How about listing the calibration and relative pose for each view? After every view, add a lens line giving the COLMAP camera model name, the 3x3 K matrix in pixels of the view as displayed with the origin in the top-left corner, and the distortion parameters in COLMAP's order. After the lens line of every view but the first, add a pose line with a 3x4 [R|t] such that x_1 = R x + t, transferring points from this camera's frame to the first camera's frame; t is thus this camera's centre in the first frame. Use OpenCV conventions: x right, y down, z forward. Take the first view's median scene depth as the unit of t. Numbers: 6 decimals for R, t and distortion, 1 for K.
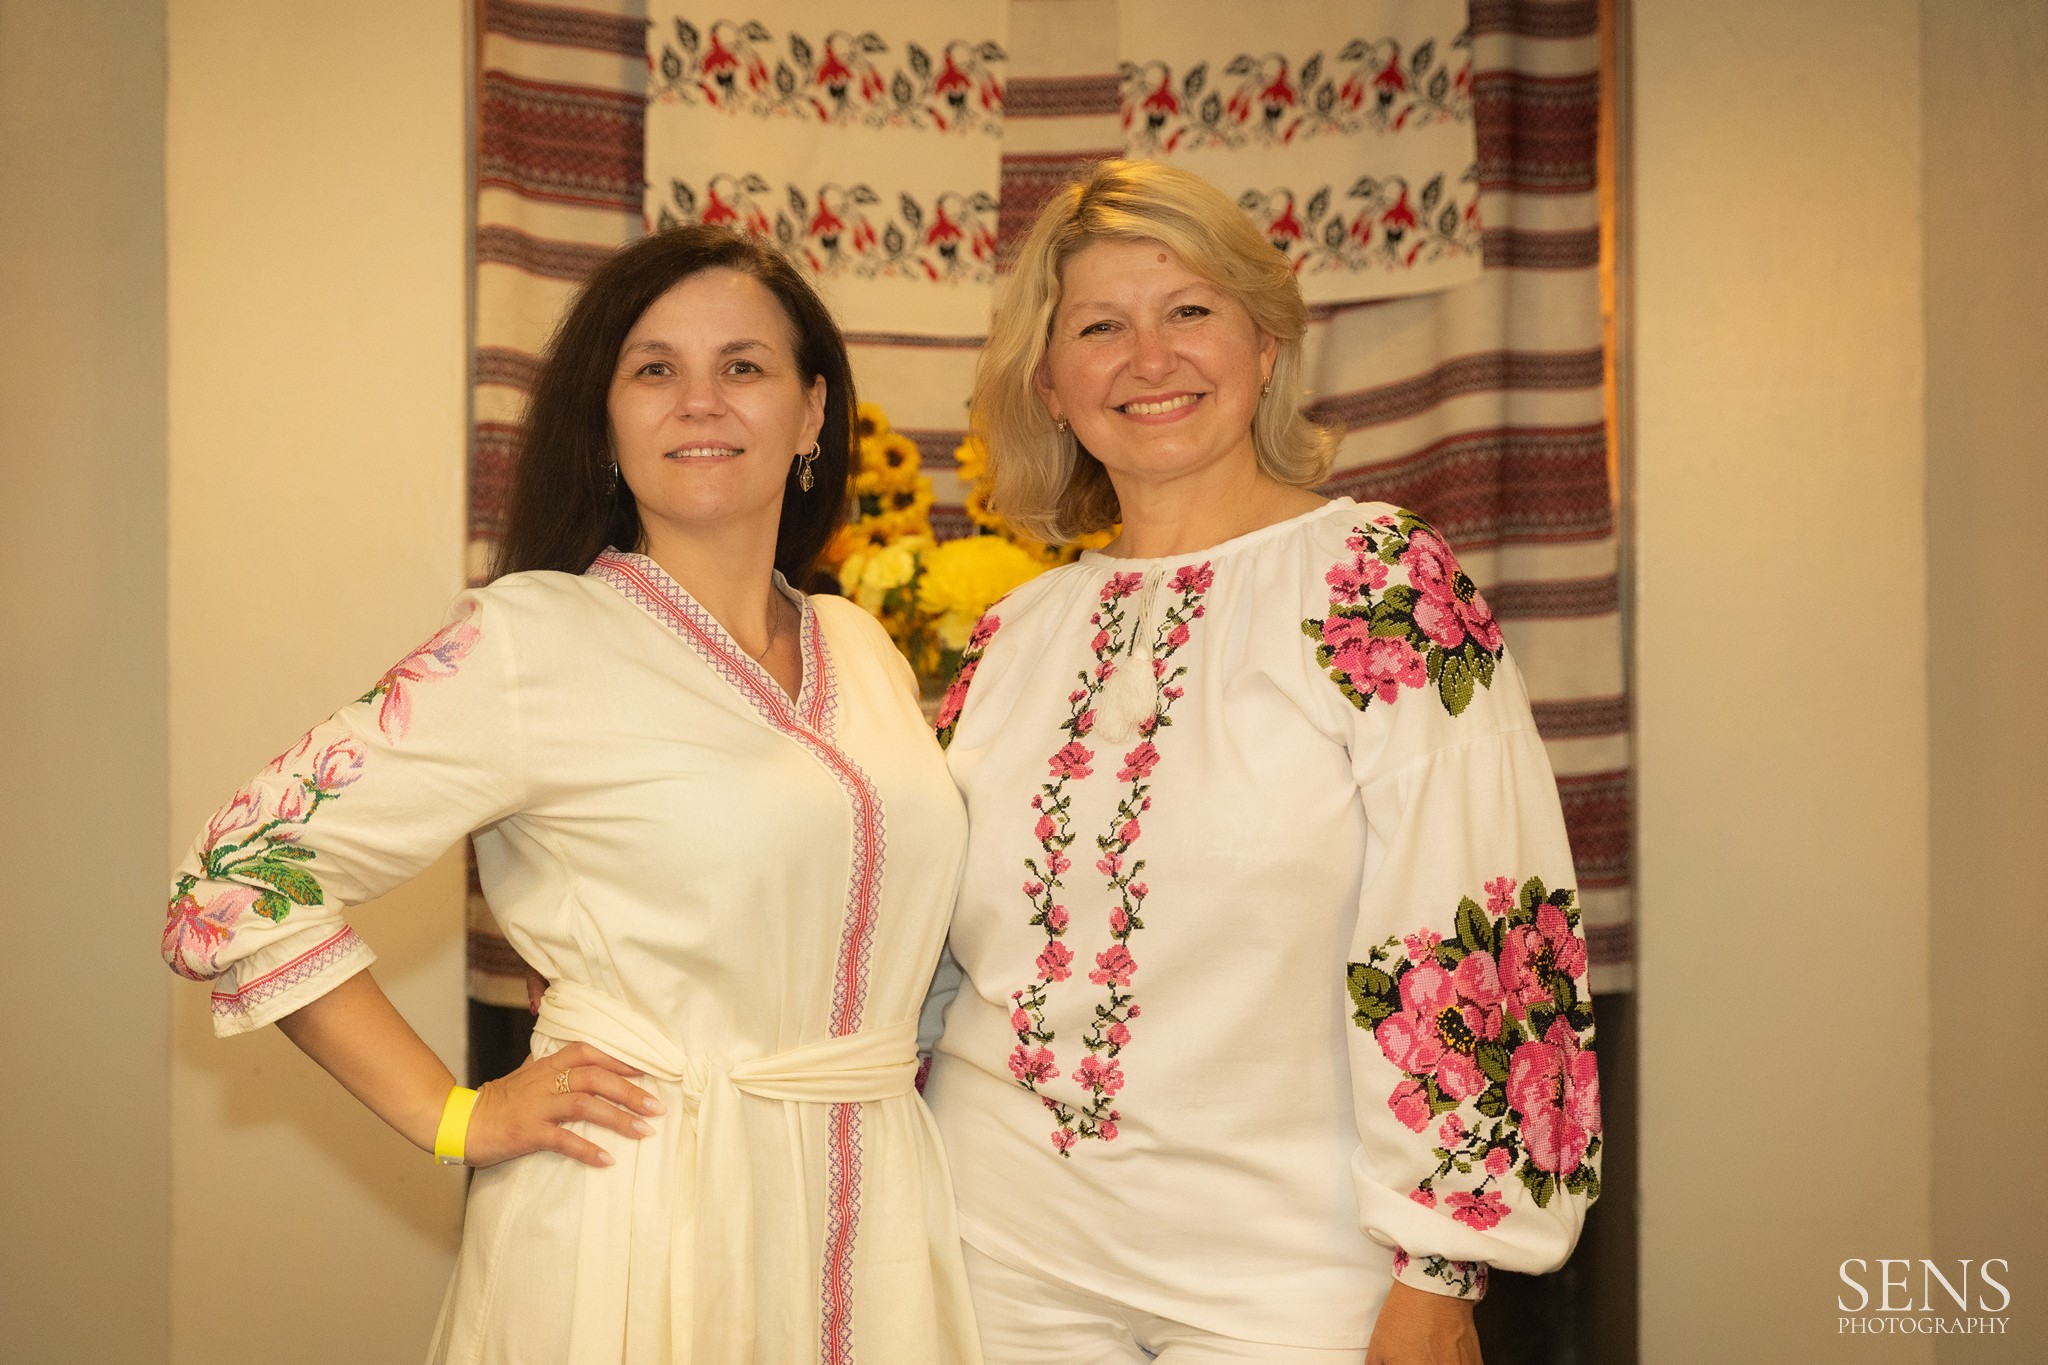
lens RADIAL K [[4016.3, 0, 1017.6], [0, 4016.3, 693.6], [0, 0, 1]] dist [0.006324, 0.000000]
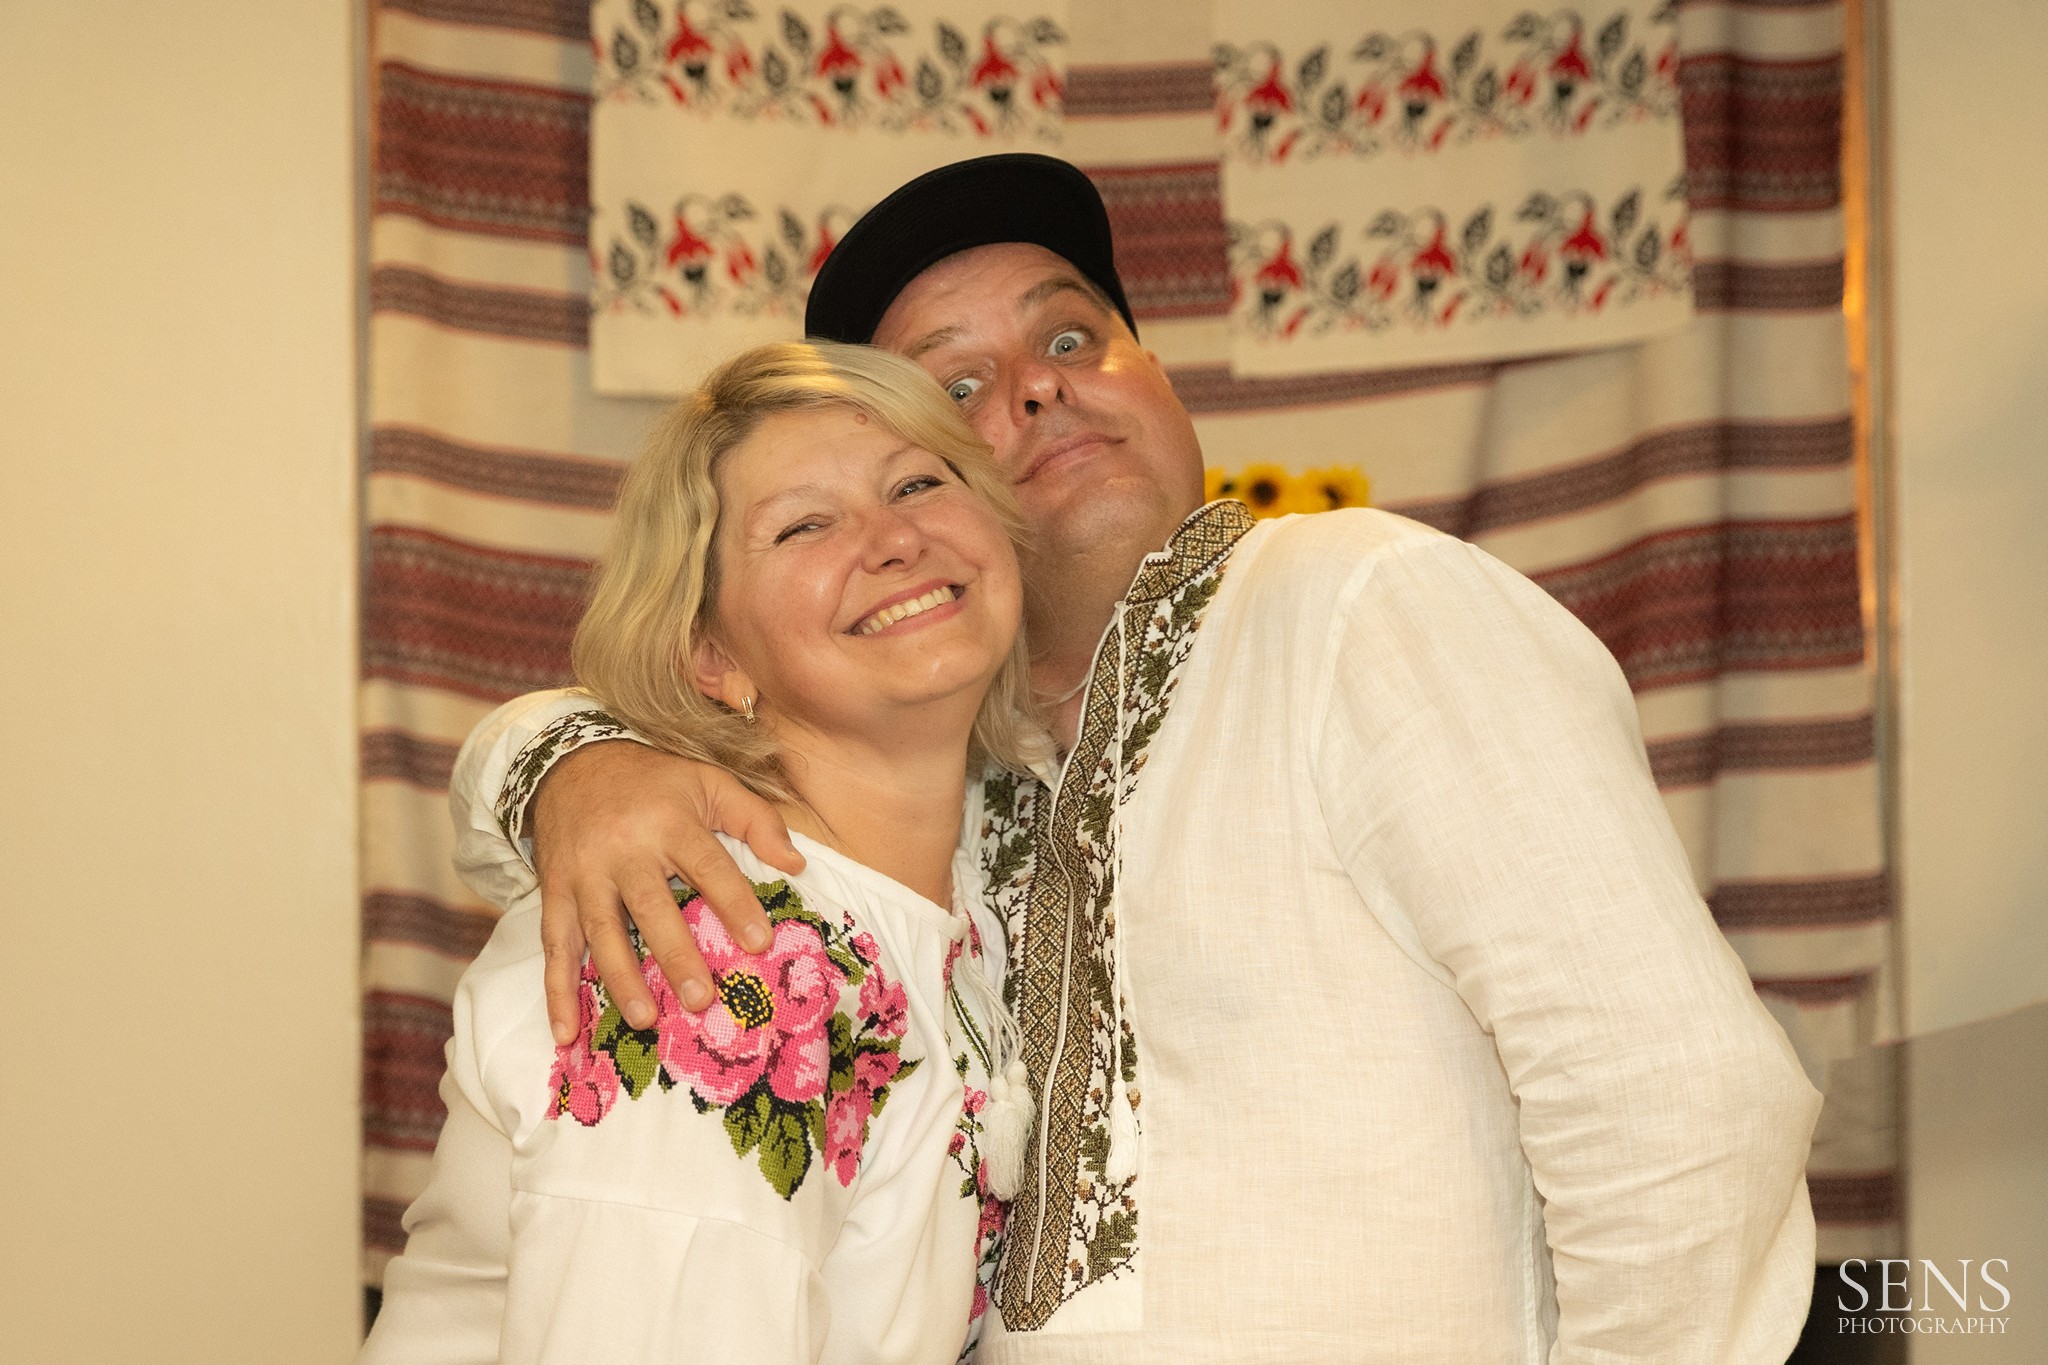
lens RADIAL K [[4016.3, 0, 1005.2], [0, 4016.3, 674.2], [0, 0, 1]] dist [0.006324, 0.000000]
pose [[0.999927, -0.007541, 0.009488, -0.022334], [0.007662, 0.999889, -0.012771, -0.028428], [-0.009390, 0.012843, 0.999873, 0.240581]]
